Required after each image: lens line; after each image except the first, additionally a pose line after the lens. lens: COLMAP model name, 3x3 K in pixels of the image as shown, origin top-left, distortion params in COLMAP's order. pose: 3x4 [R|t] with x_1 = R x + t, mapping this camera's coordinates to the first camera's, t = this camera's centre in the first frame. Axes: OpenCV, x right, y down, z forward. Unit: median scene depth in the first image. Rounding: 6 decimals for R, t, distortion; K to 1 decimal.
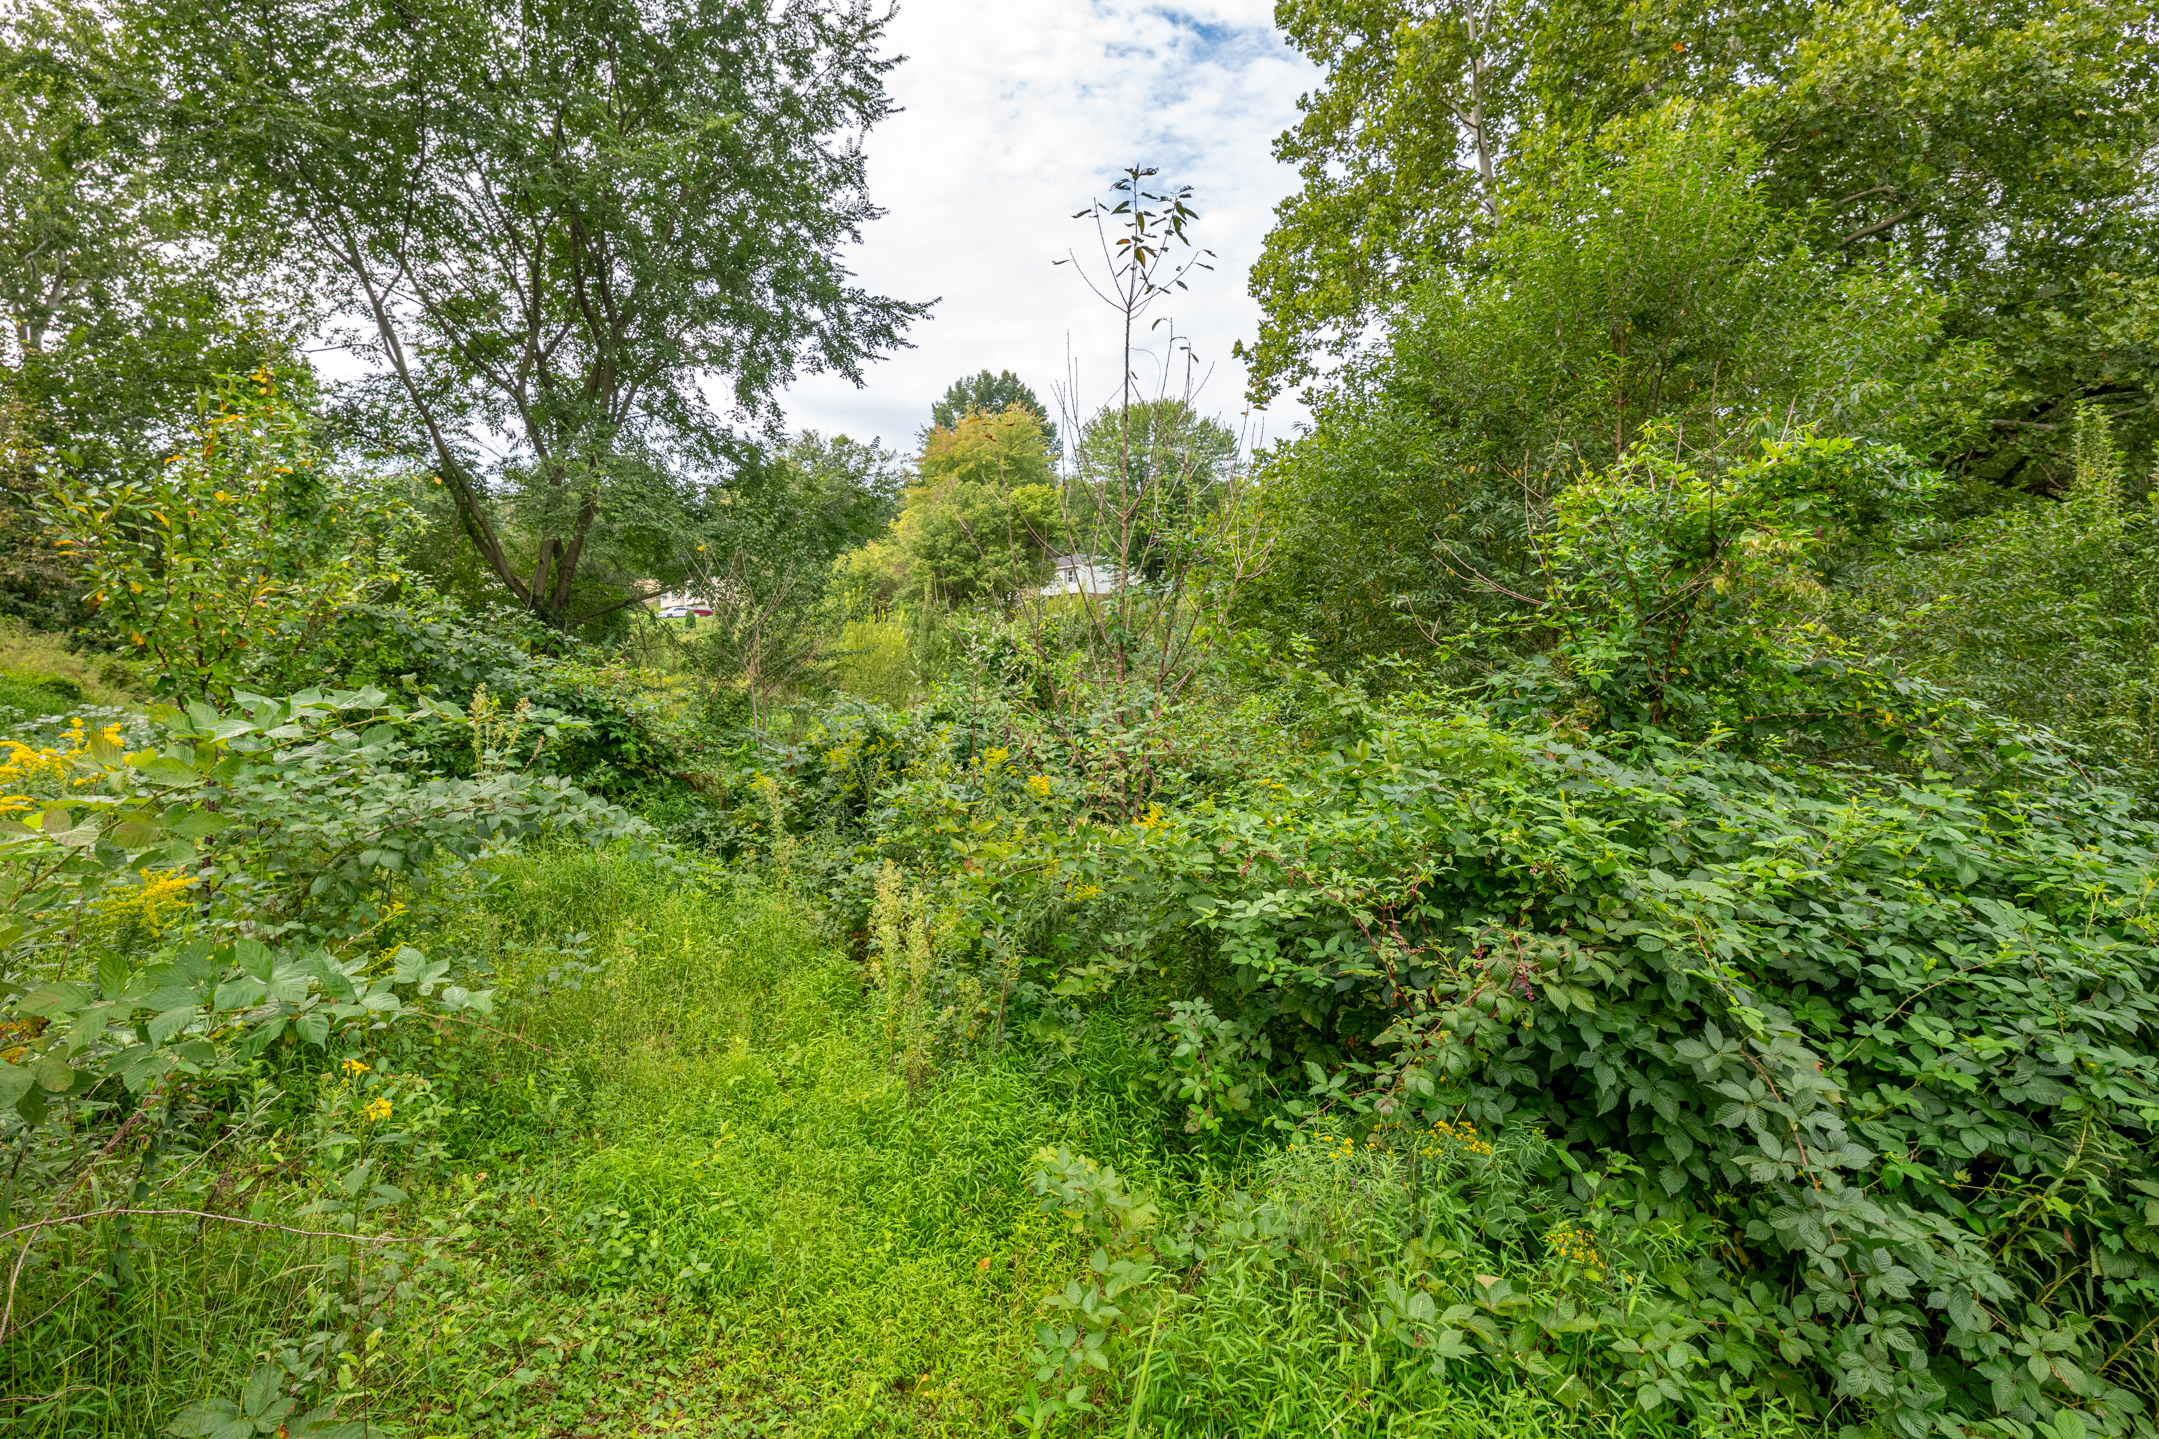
lens RADIAL K [[1050.0, 0, 1070.5], [0, 1050.0, 713.4], [0, 0, 1]] dist [0.002973, -0.009192]
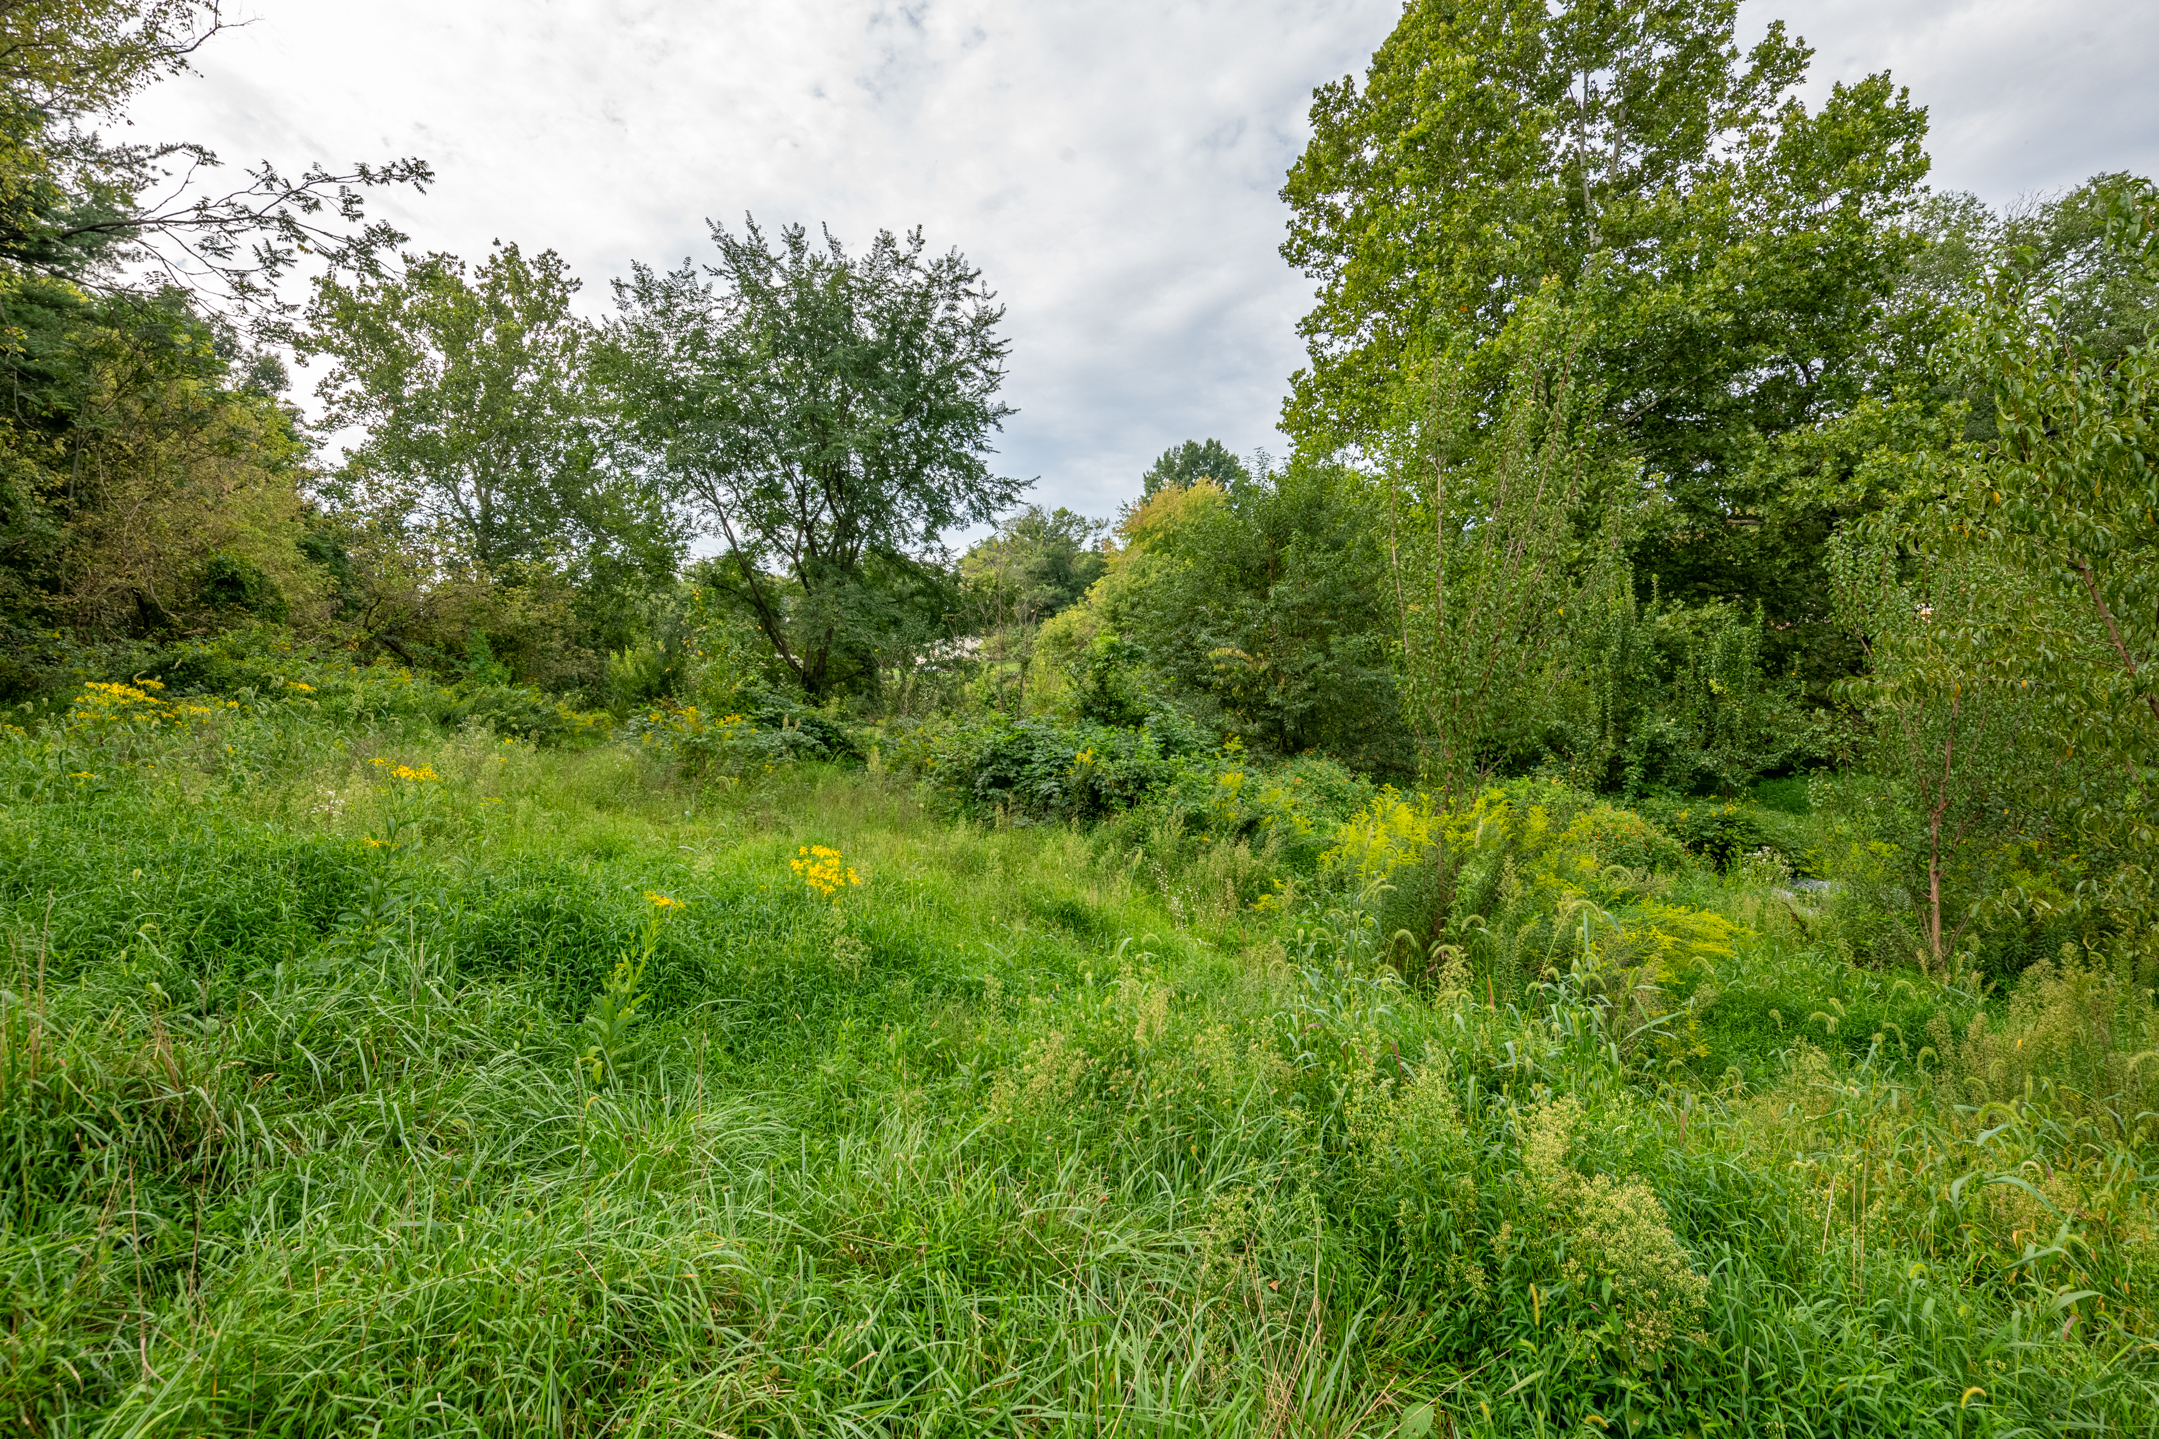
lens RADIAL K [[1064.5, 0, 1071.7], [0, 1064.5, 728.6], [0, 0, 1]] dist [0.000330, -0.006042]
pose [[0.971772, -0.009134, -0.235743, 0.245055], [0.002578, 0.999602, -0.028103, 0.023060], [0.235906, 0.026702, 0.971409, -0.436388]]
